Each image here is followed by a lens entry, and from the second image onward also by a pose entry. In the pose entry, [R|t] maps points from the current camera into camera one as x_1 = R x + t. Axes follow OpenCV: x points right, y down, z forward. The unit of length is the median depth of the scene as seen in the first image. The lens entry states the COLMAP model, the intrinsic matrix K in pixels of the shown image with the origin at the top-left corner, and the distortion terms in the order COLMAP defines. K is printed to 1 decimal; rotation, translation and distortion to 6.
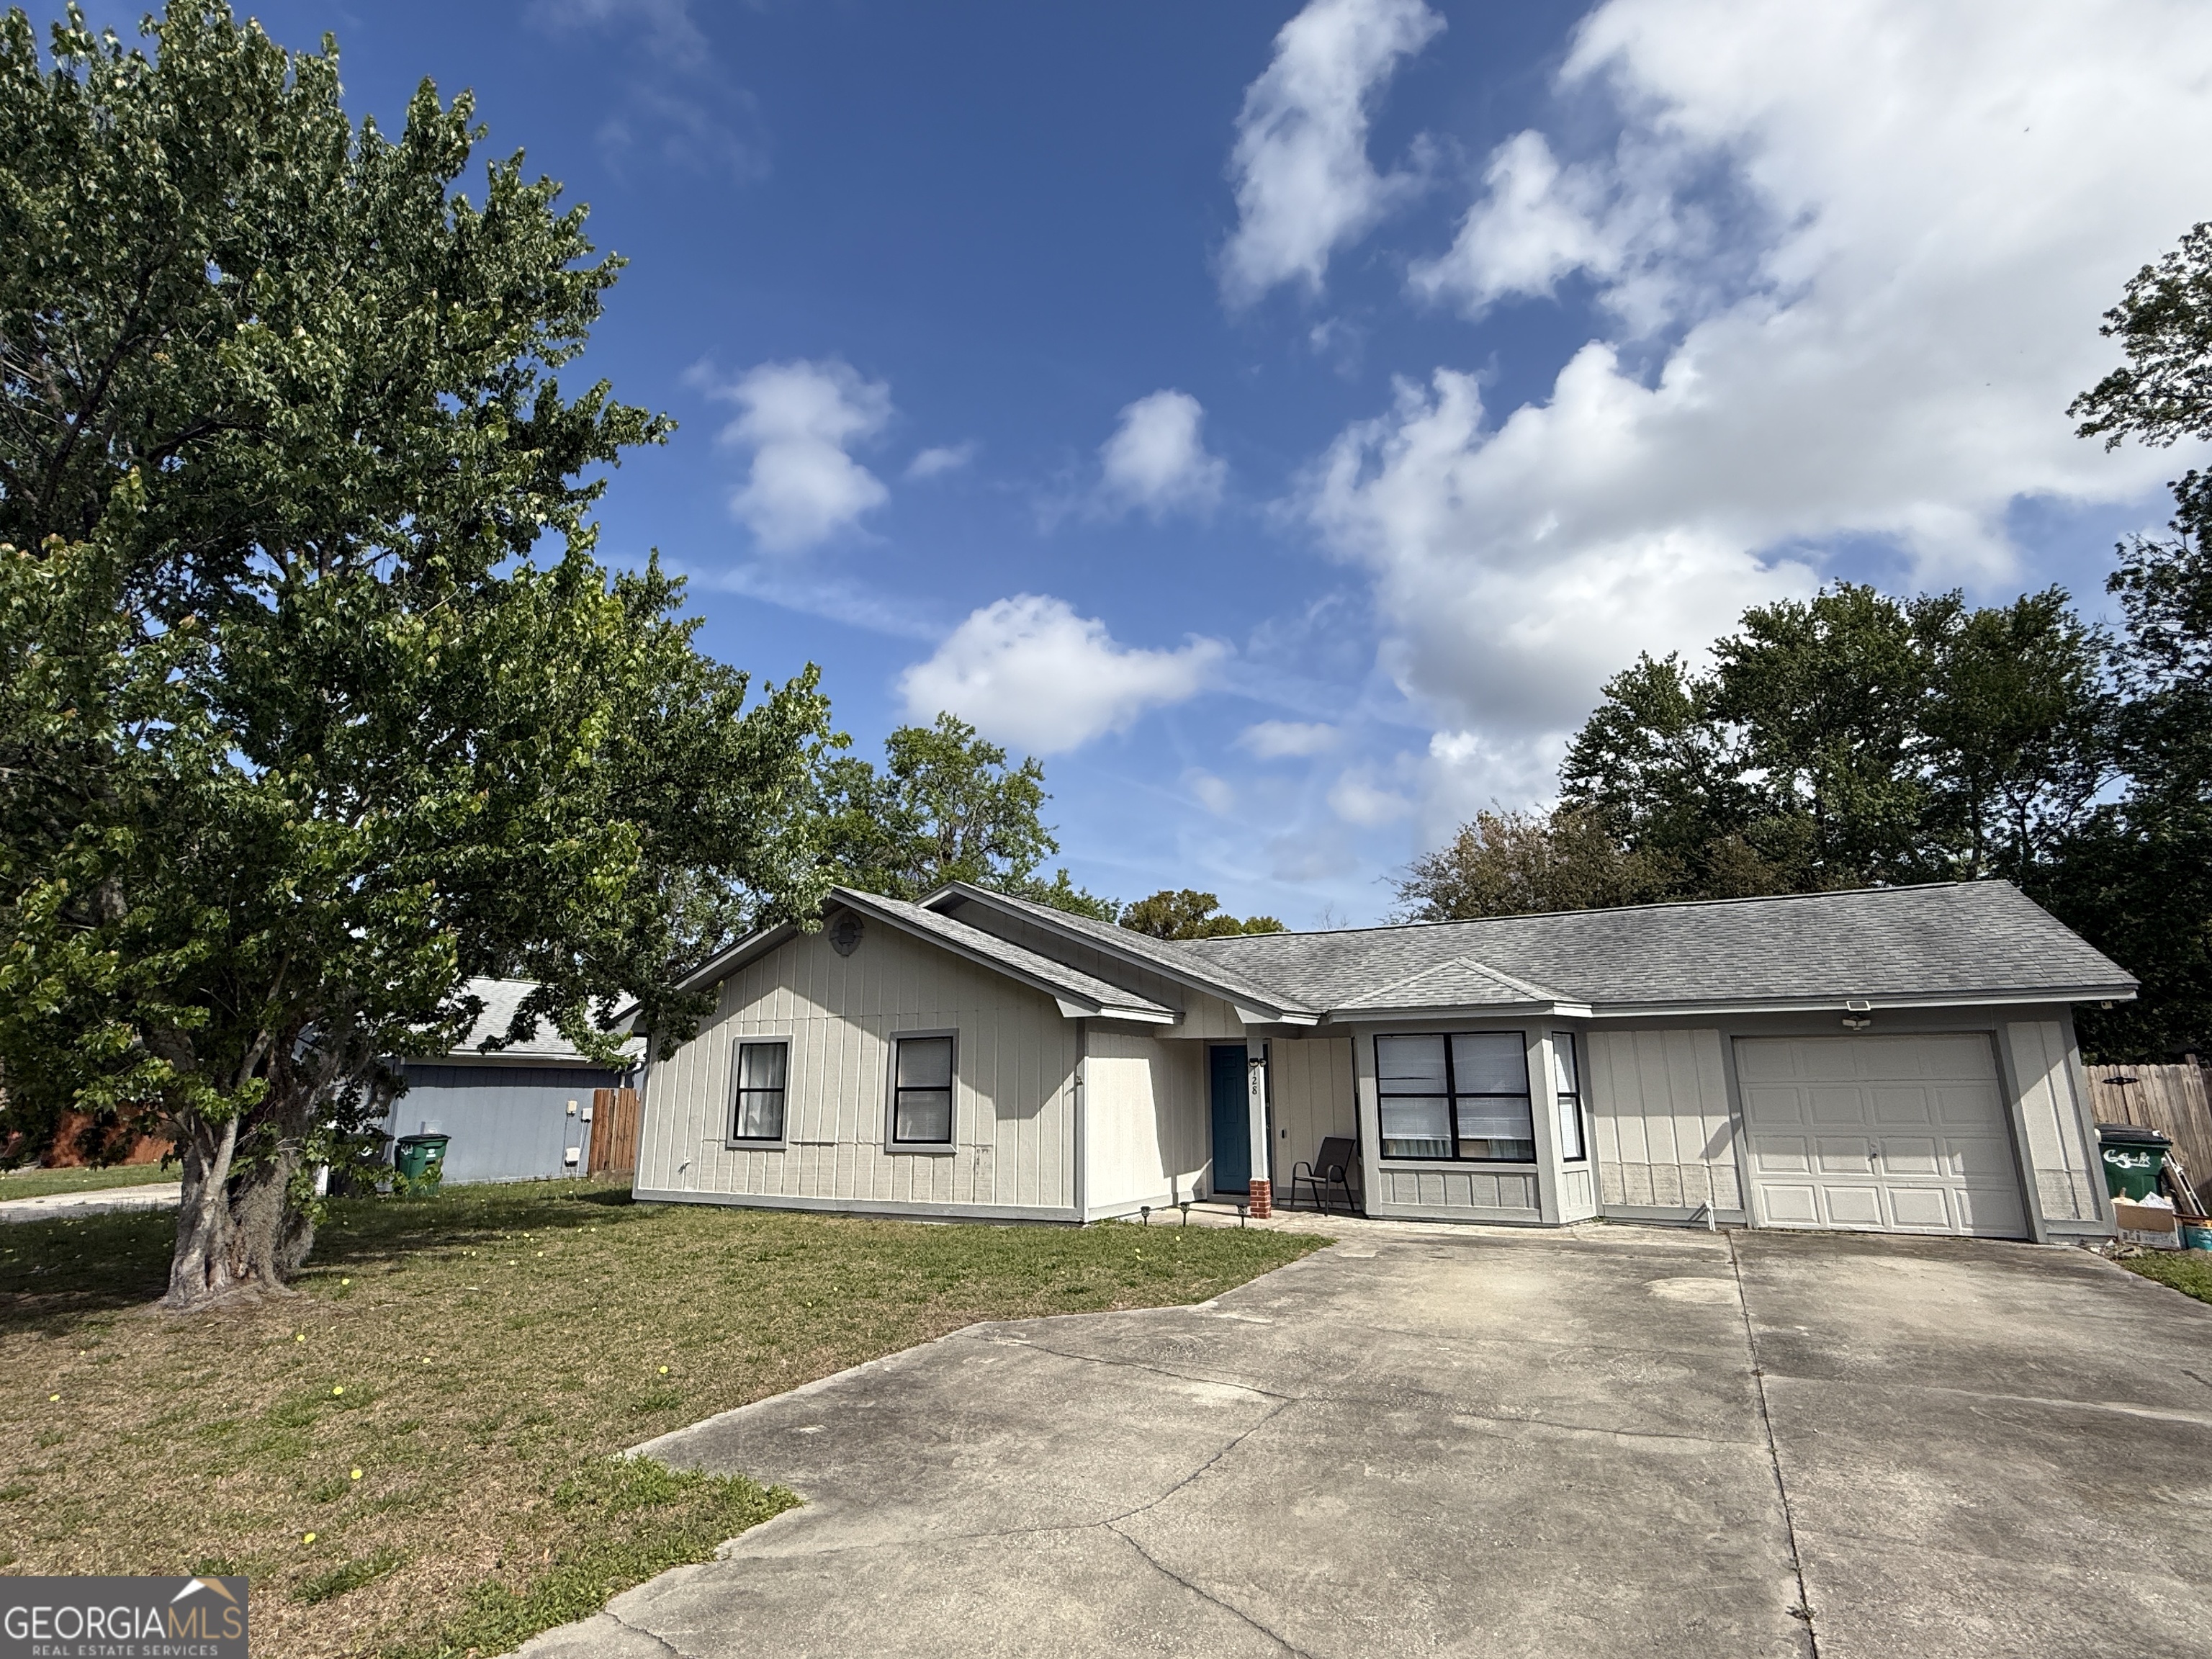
lens RADIAL K [[1082.0, 0, 1108.3], [0, 1082.0, 829.8], [0, 0, 1]] dist [-0.003568, 0.001401]
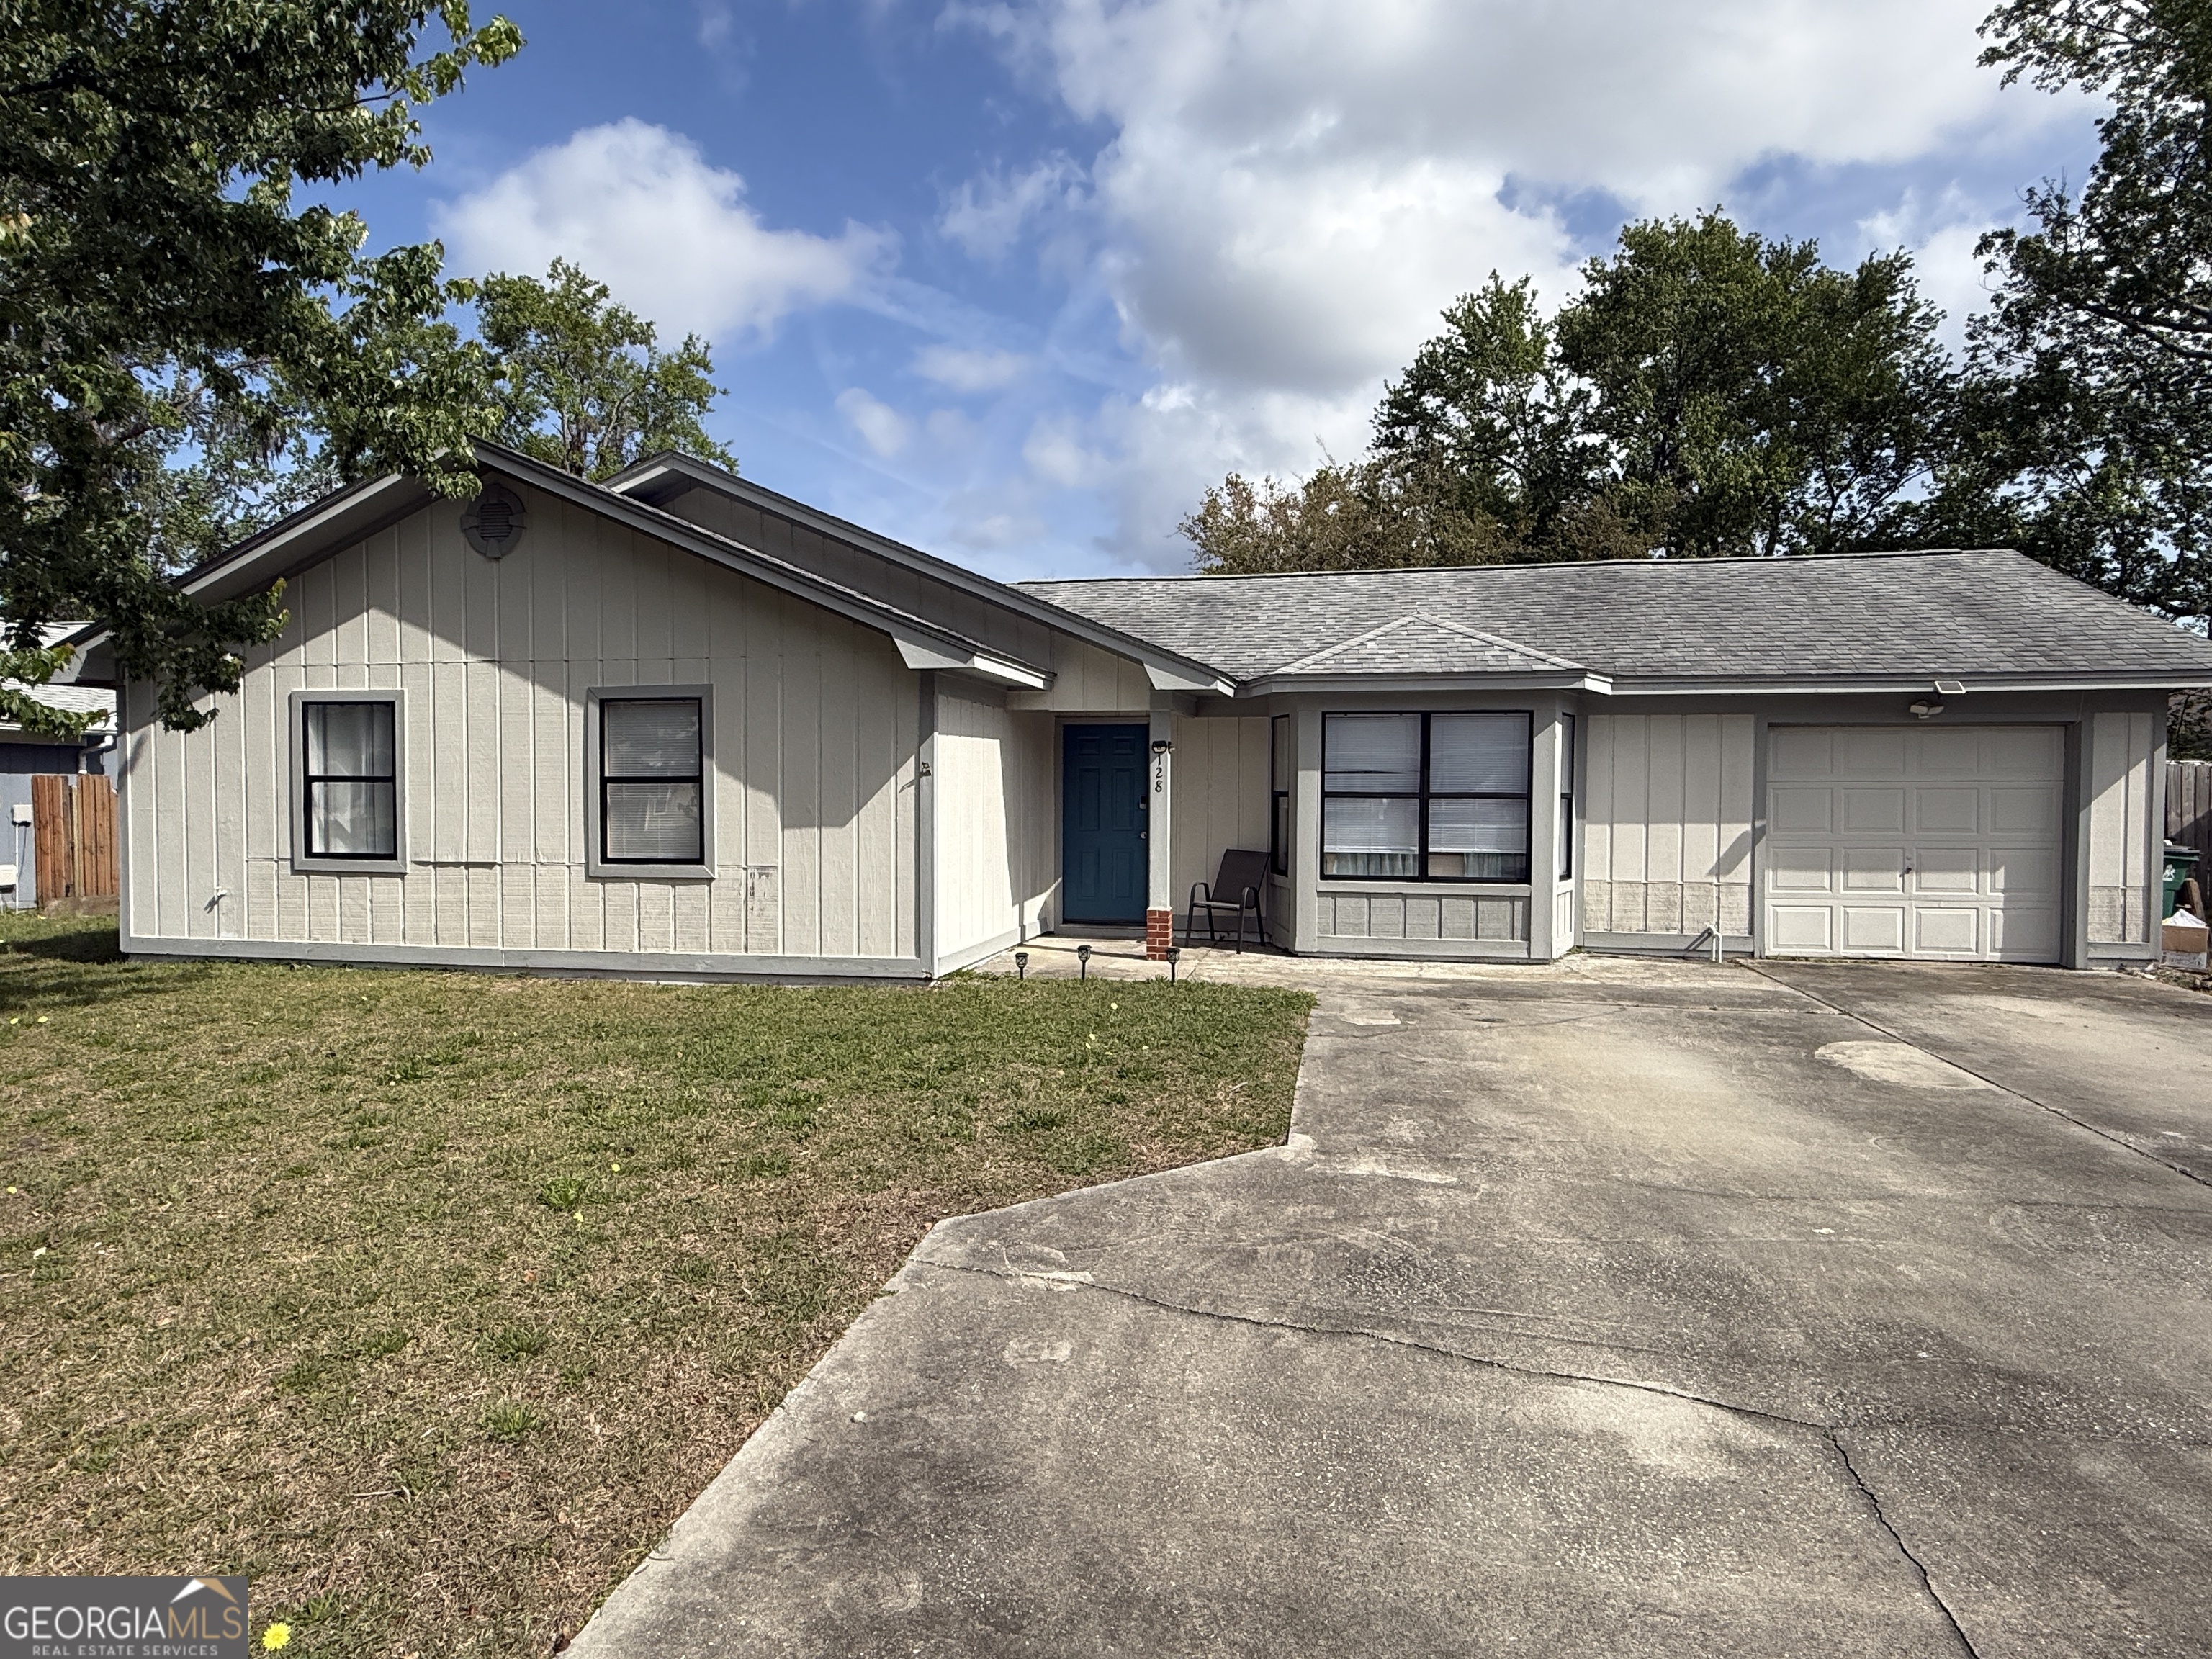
lens RADIAL K [[1219.5, 0, 1104.7], [0, 1219.5, 820.2], [0, 0, 1]] dist [-0.006906, 0.004148]
pose [[0.960872, 0.000601, 0.276993, -0.113893], [-0.073193, 0.965005, 0.251810, 0.066661], [-0.267148, -0.262231, 0.927290, 0.274489]]
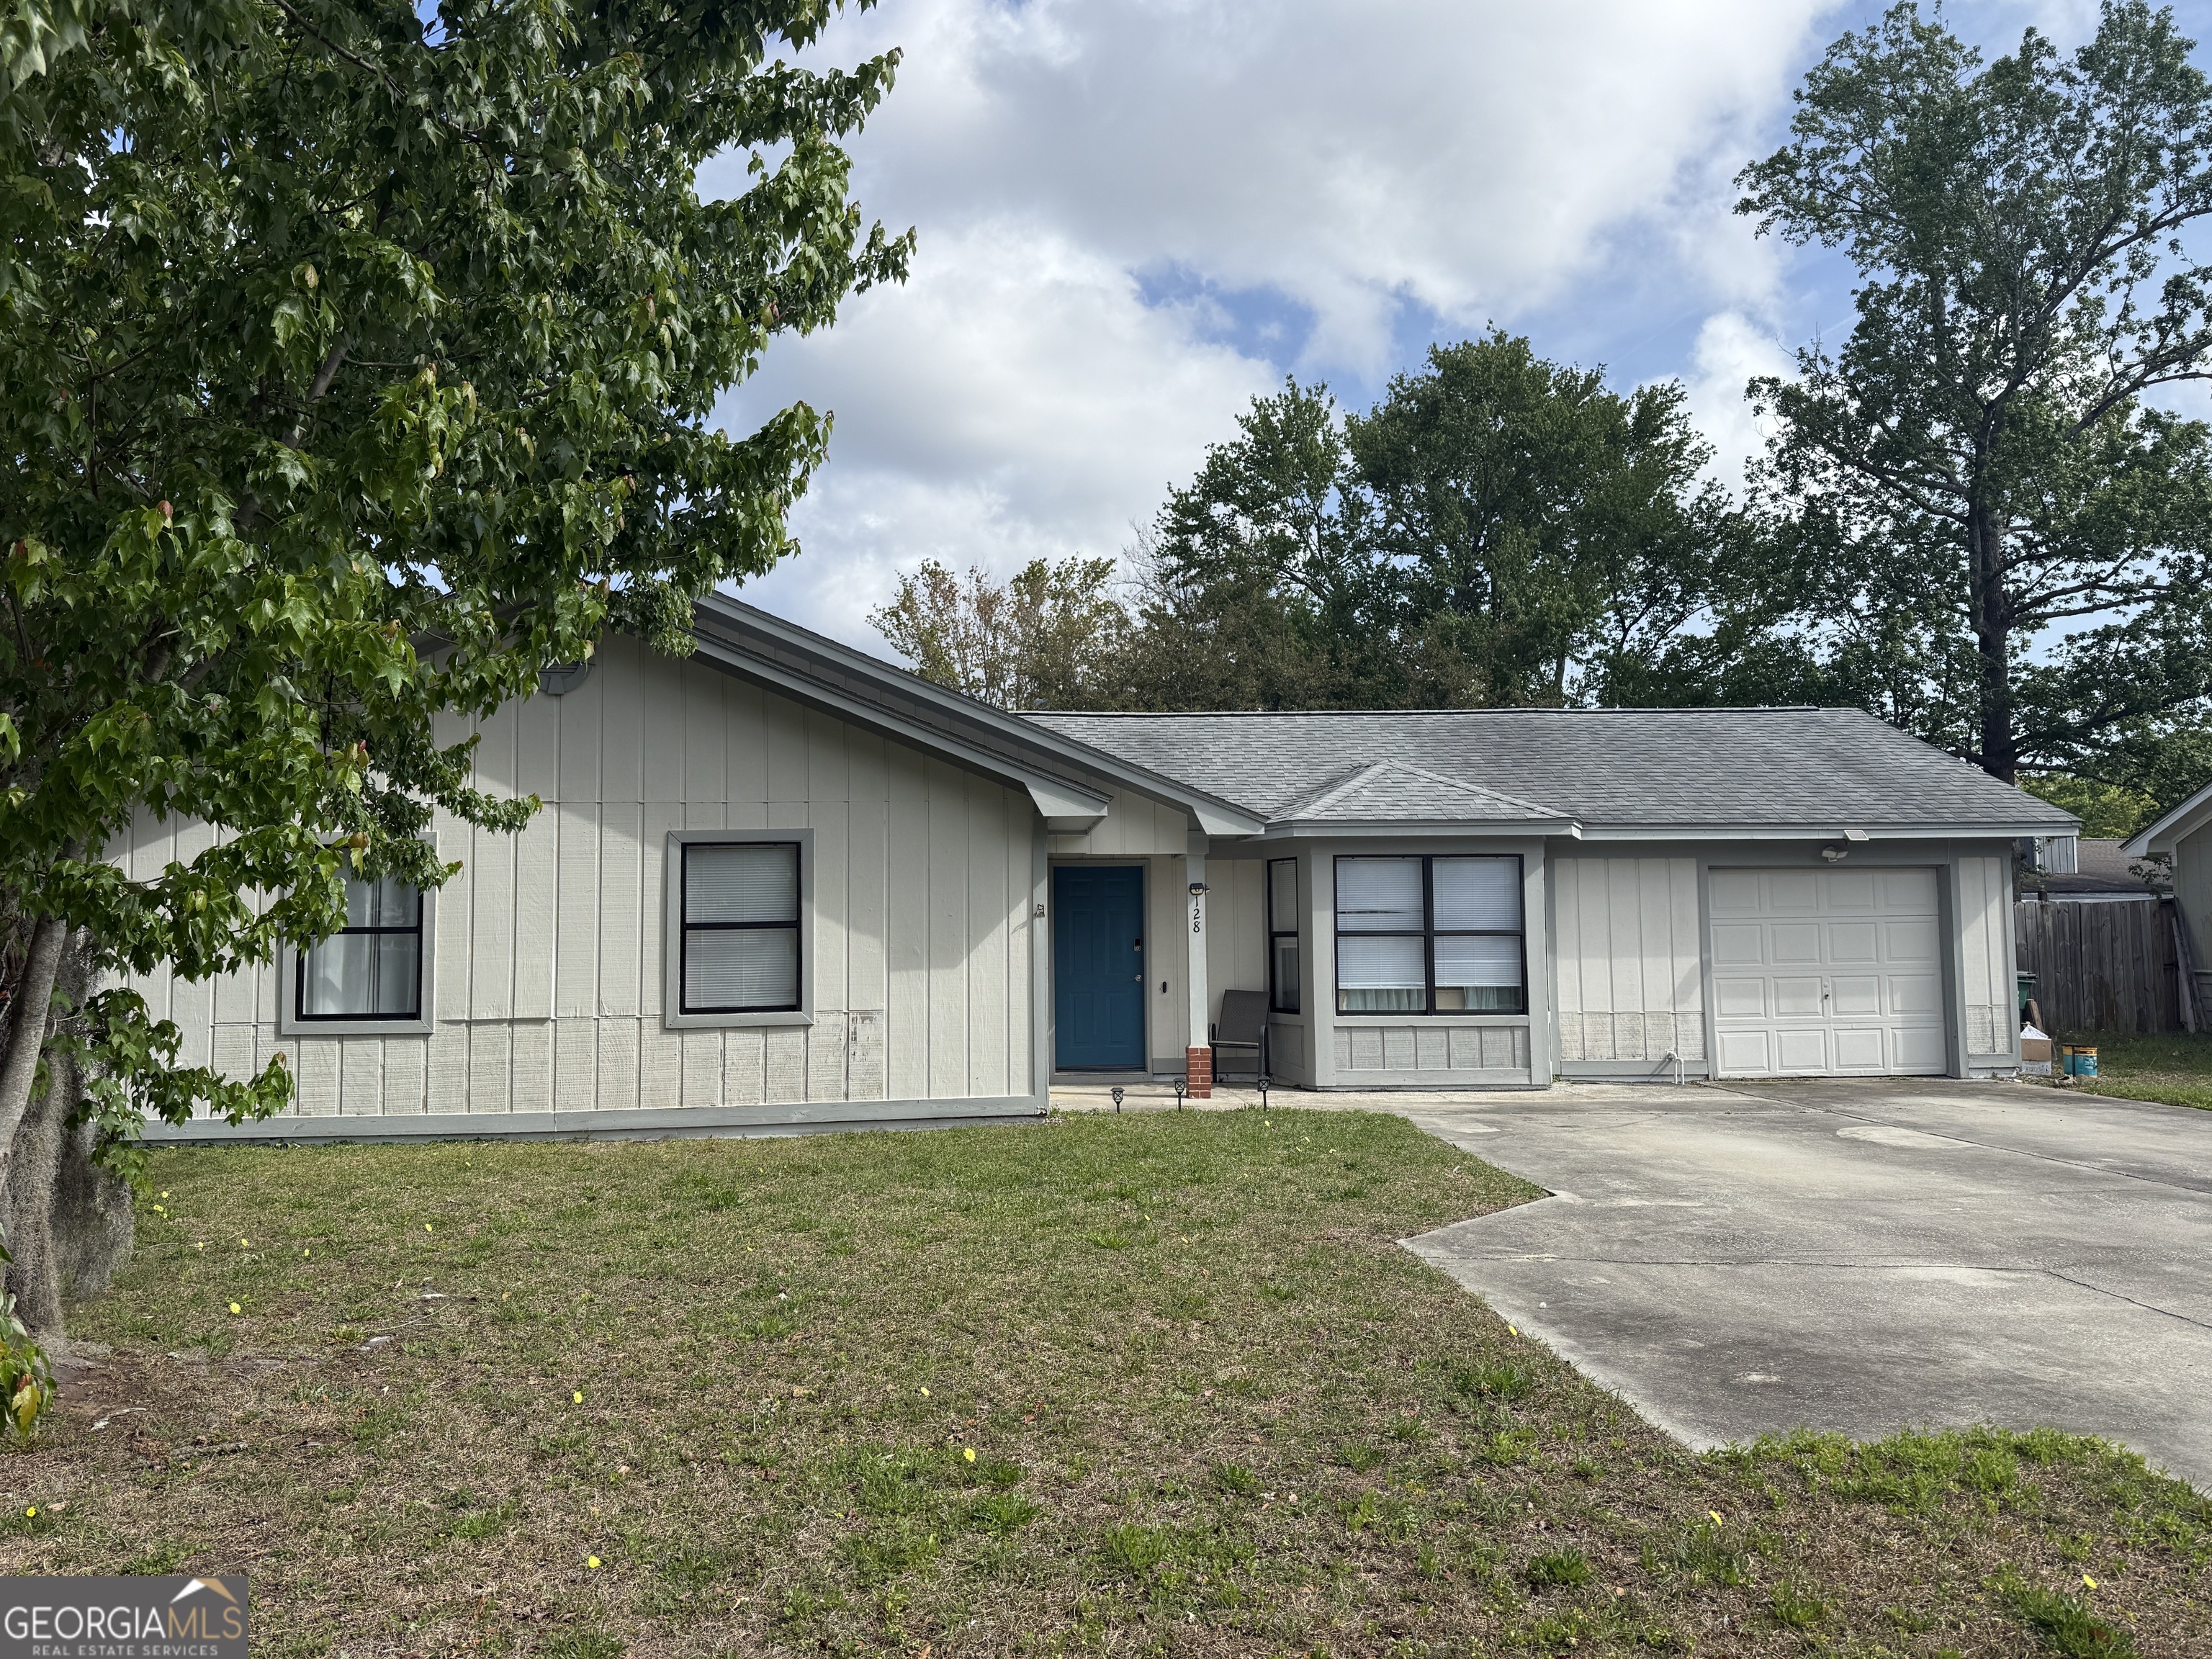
lens RADIAL K [[1578.5, 0, 1094.9], [0, 1578.5, 832.5], [0, 0, 1]] dist [0.051417, -0.058296]
pose [[0.860196, 0.030858, 0.509029, -0.450463], [-0.113508, 0.984713, 0.132120, 0.048378], [-0.497171, -0.171428, 0.850549, 0.155367]]
